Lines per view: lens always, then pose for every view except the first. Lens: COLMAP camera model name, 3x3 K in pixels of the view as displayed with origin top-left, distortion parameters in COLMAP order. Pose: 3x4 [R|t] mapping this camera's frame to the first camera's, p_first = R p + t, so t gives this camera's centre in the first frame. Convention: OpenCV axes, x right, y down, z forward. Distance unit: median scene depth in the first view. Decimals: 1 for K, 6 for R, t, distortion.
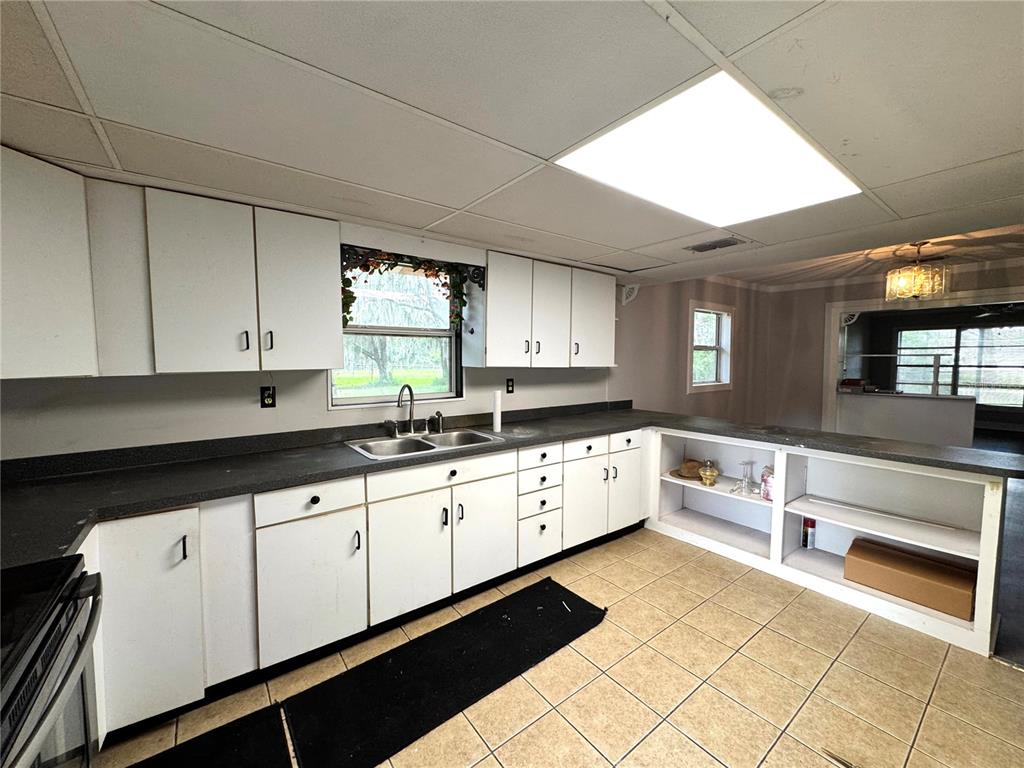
lens RADIAL K [[406.4, 0, 512.0], [0, 406.4, 384.0], [0, 0, 1]] dist [-0.000602, -0.000041]
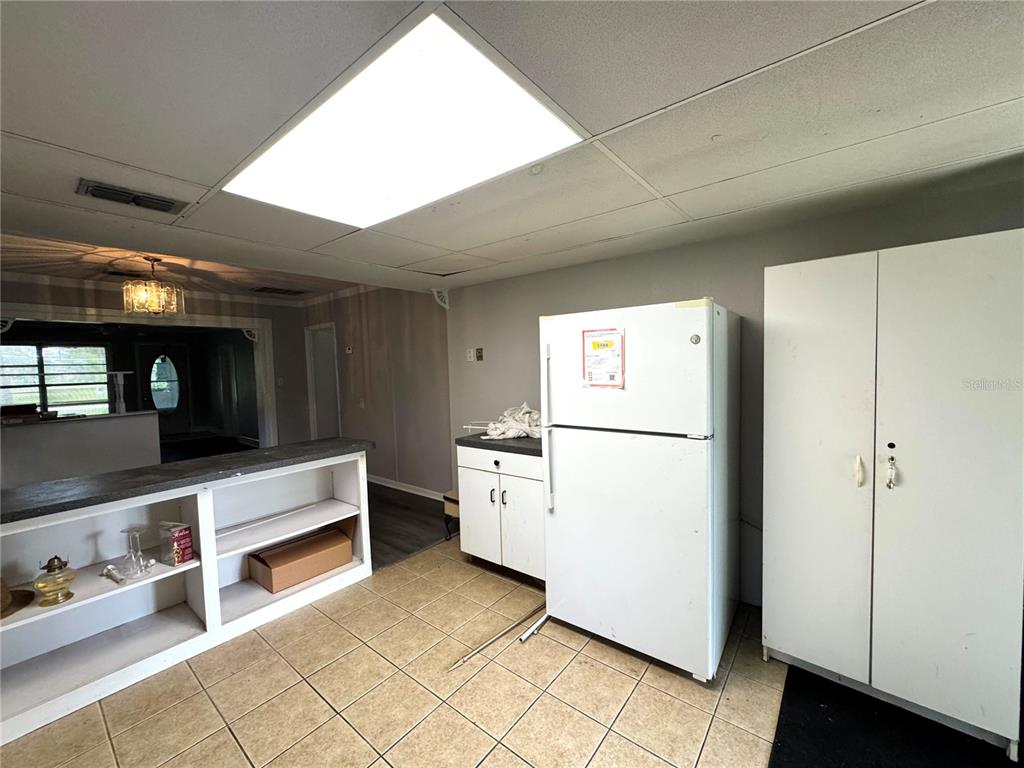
lens RADIAL K [[406.4, 0, 512.0], [0, 406.4, 384.0], [0, 0, 1]] dist [-0.000602, -0.000041]
pose [[-0.238579, -0.037778, 0.970388, -0.209166], [0.083938, 0.994701, 0.059362, -0.034462], [-0.967489, 0.095615, -0.234144, 0.476493]]
